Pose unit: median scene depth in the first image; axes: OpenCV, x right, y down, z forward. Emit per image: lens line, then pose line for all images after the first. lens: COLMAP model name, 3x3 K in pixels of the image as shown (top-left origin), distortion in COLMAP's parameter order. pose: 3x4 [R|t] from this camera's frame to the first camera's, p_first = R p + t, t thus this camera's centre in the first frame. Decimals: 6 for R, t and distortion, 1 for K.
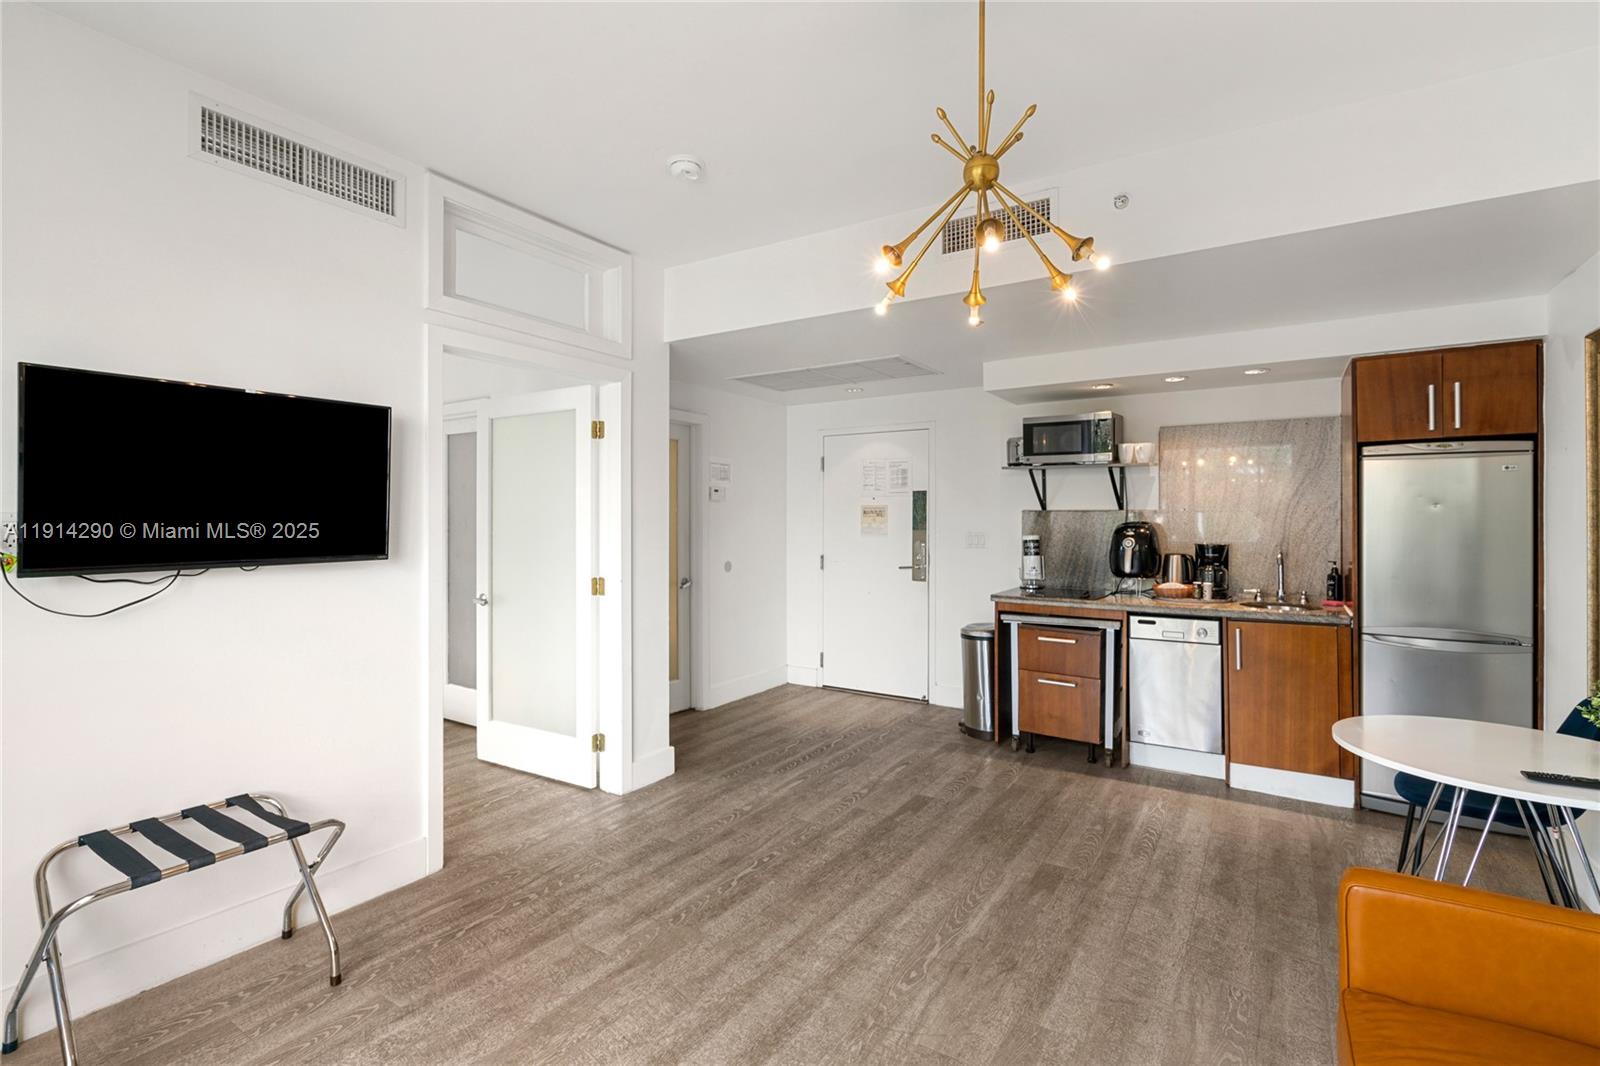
lens RADIAL K [[734.8, 0, 797.7], [0, 734.8, 527.0], [0, 0, 1]] dist [-0.004553, 0.002867]
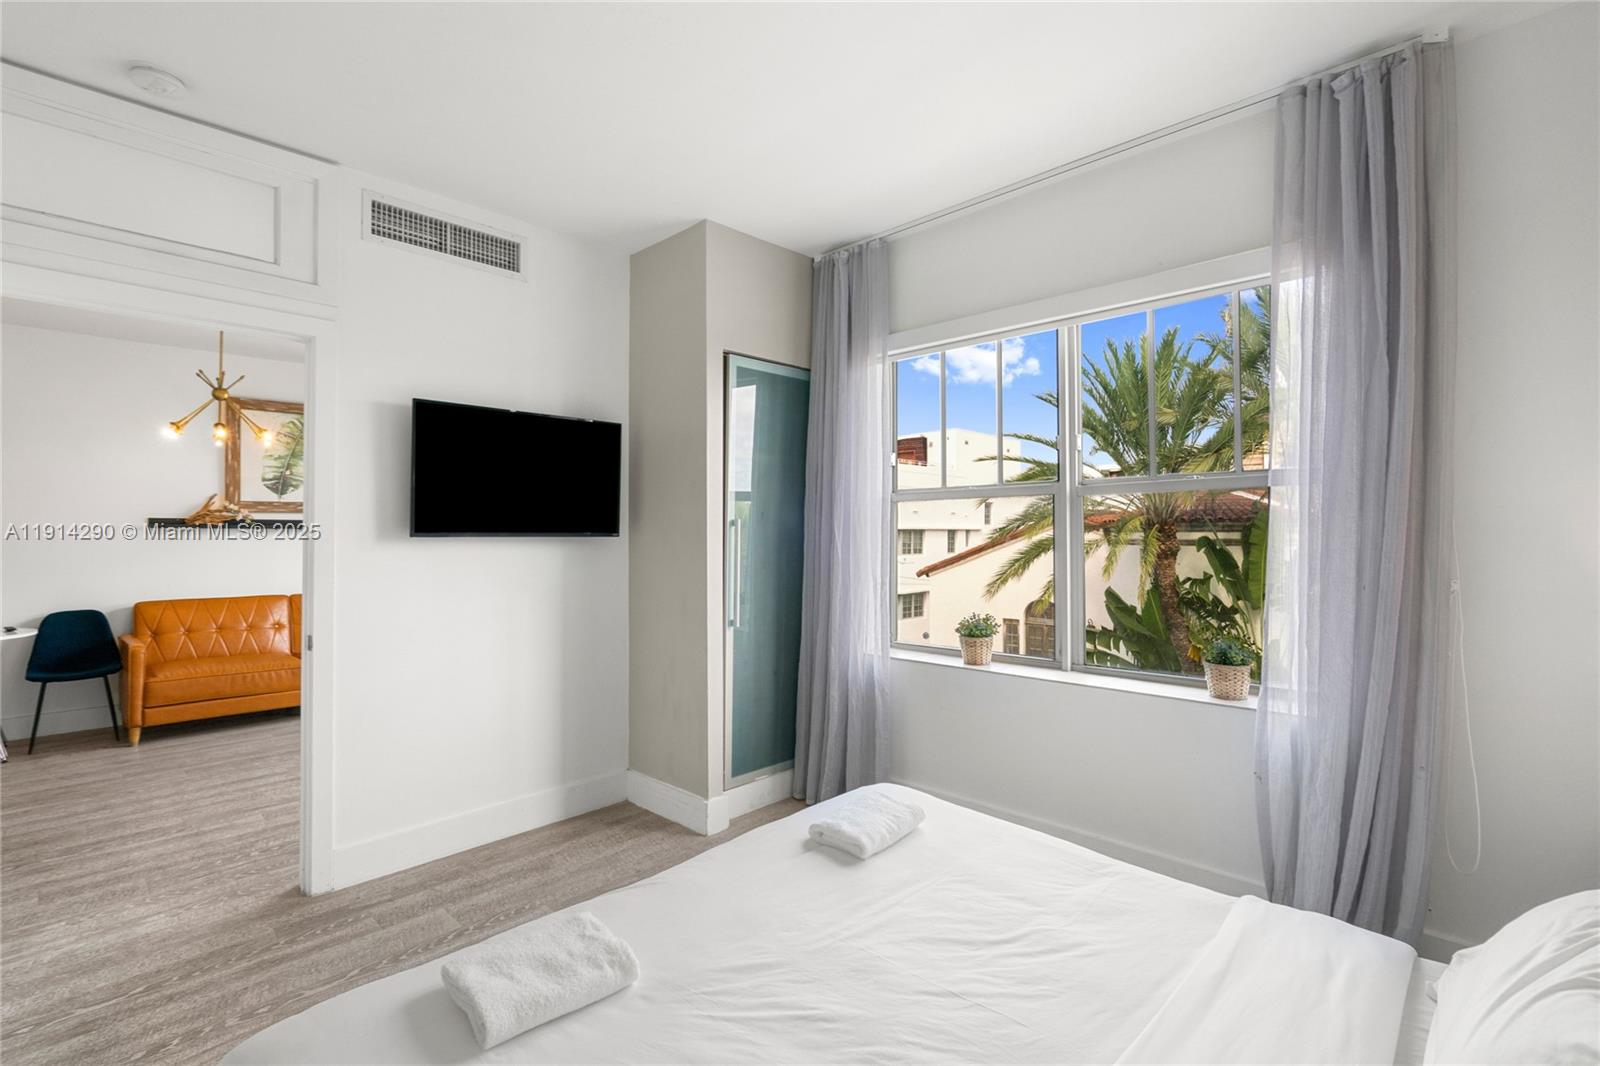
lens RADIAL K [[734.8, 0, 793.6], [0, 734.8, 514.2], [0, 0, 1]] dist [-0.004553, 0.002867]
pose [[-0.978794, 0.003411, 0.204821, -1.474996], [-0.000106, 0.999853, -0.017160, -0.000467], [-0.204849, -0.016818, -0.978649, 2.039748]]
